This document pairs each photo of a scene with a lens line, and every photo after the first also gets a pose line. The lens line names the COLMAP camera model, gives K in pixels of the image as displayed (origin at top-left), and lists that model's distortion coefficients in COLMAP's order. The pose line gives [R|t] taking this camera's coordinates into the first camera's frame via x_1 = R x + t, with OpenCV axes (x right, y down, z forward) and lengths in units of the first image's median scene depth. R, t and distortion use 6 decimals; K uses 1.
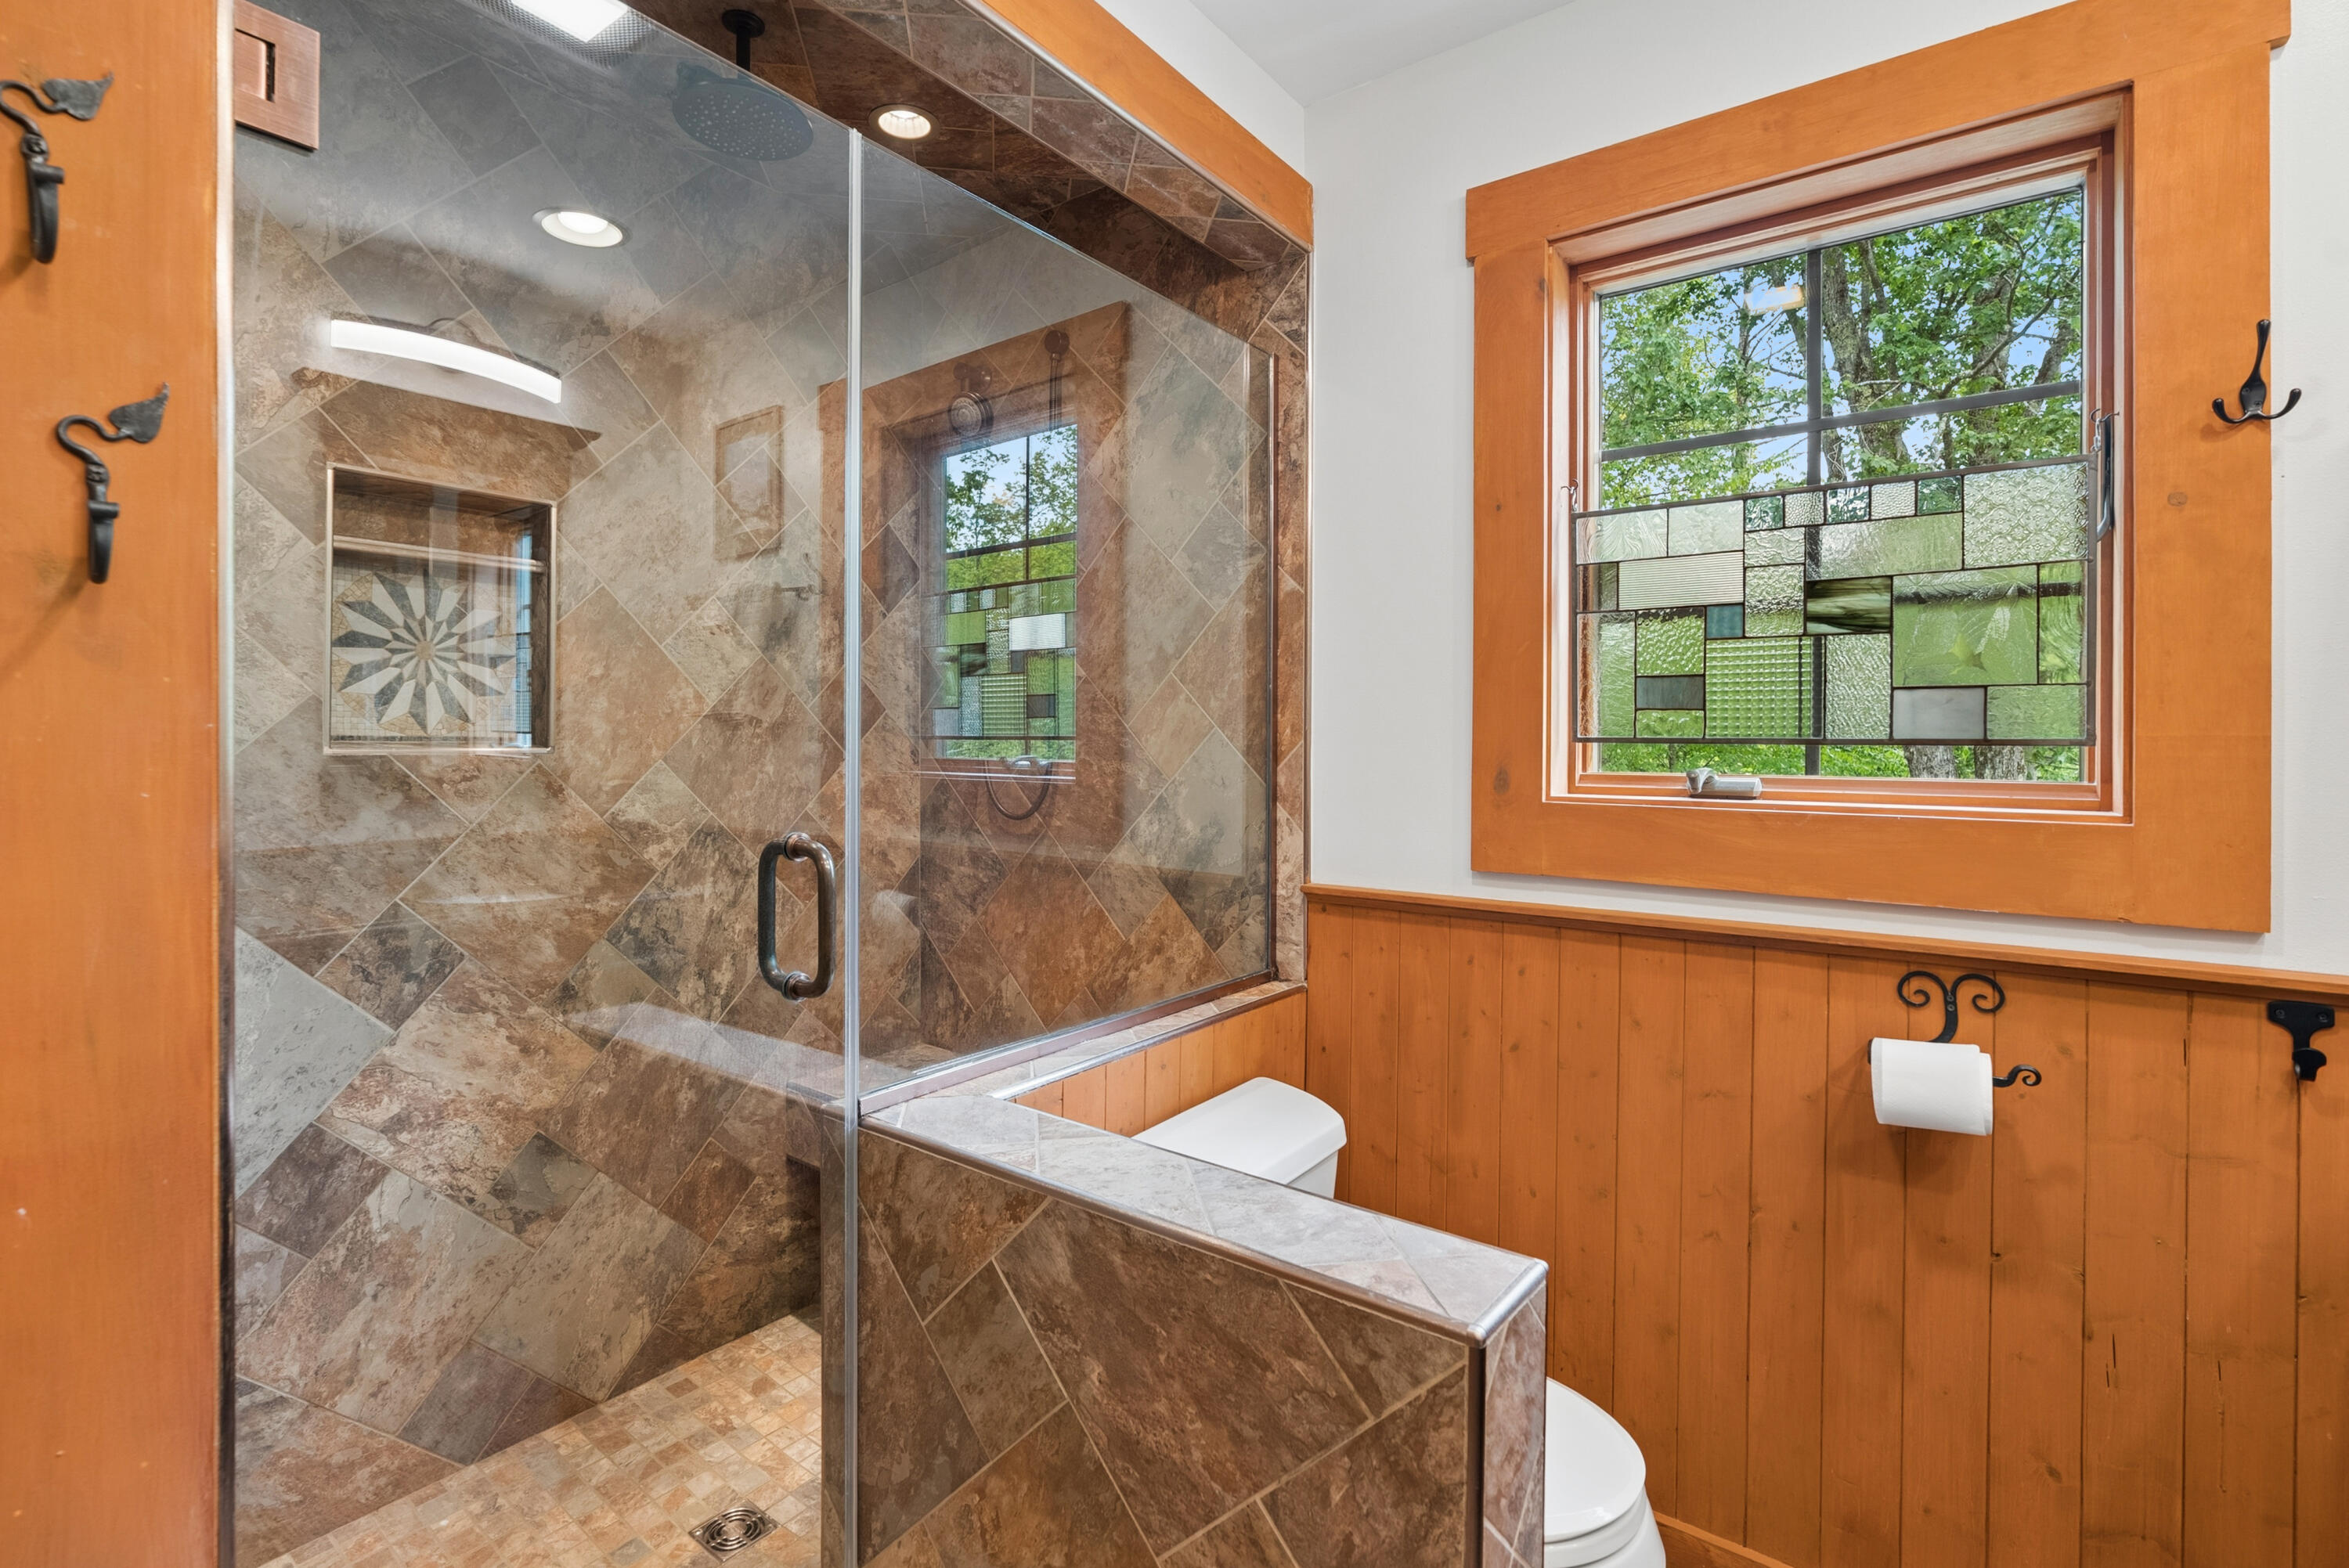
lens RADIAL K [[1077.0, 0, 1173.0], [0, 1077.0, 738.1], [0, 0, 1]] dist [-0.022715, 0.013942]
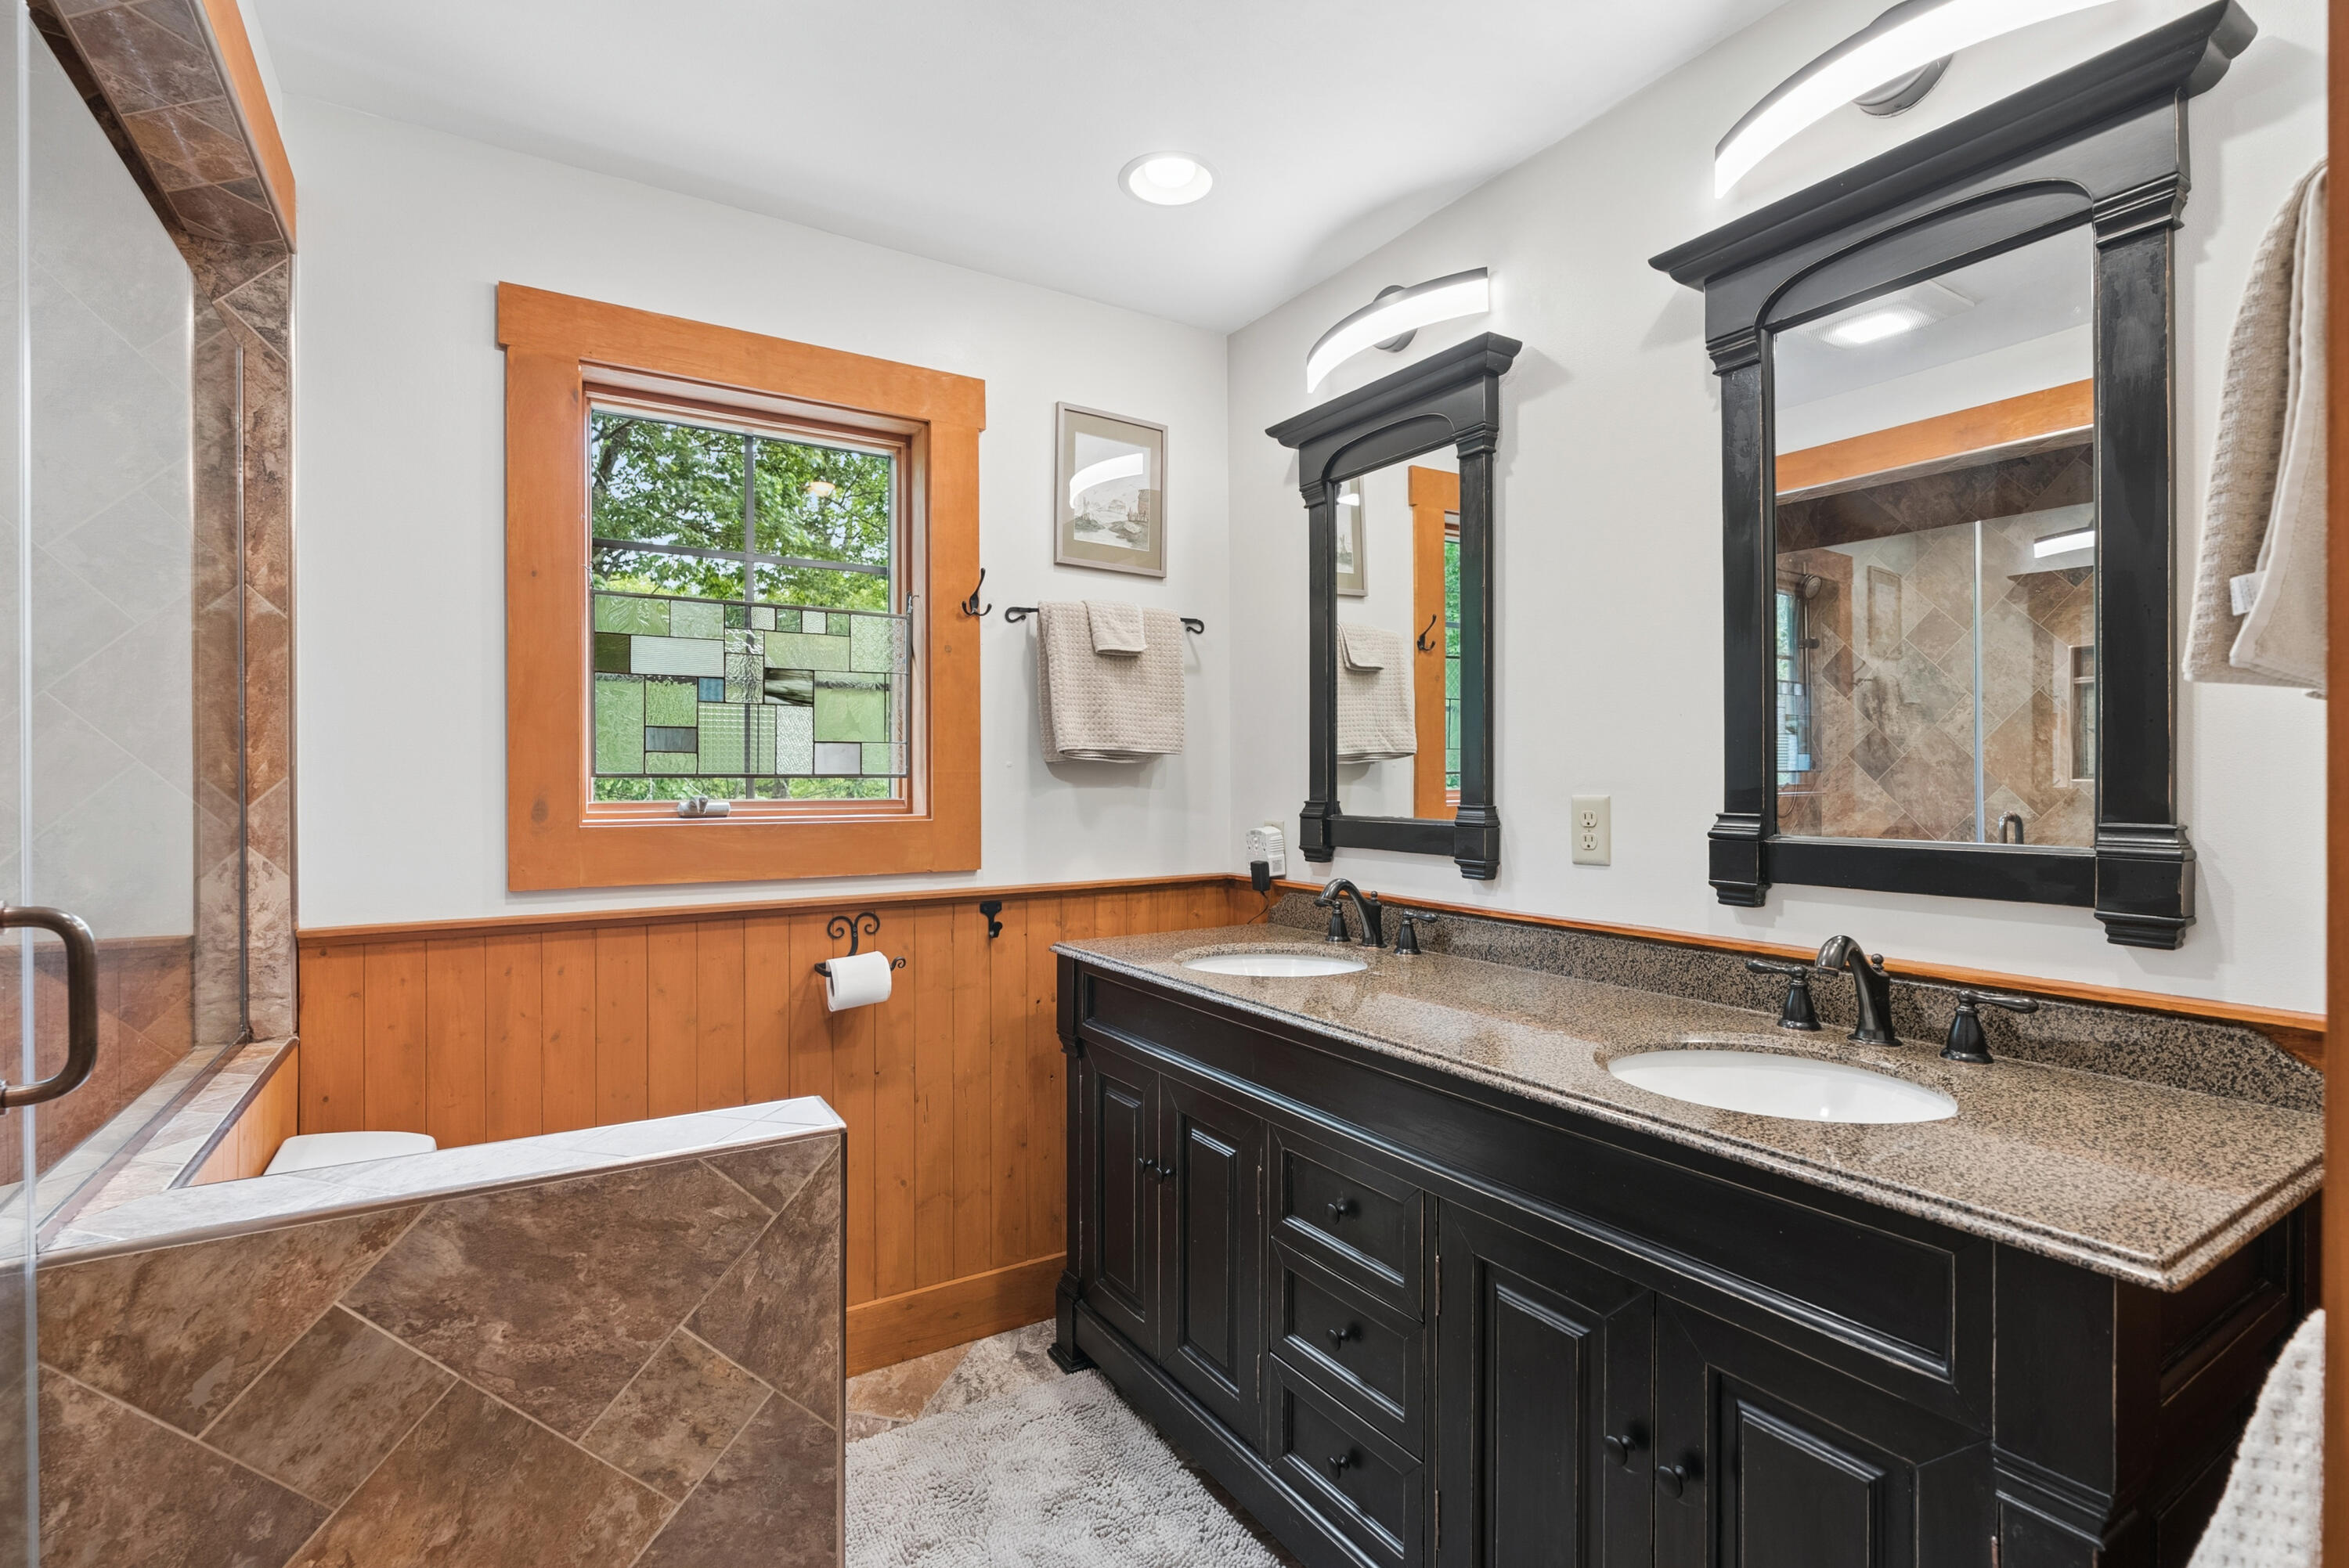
lens RADIAL K [[1063.0, 0, 1153.4], [0, 1063.0, 772.8], [0, 0, 1]] dist [-0.009371, 0.001018]
pose [[0.370664, -0.001704, 0.928765, -0.588710], [0.000893, 0.999999, 0.001479, -0.002710], [-0.928766, 0.000281, 0.370665, -0.044458]]
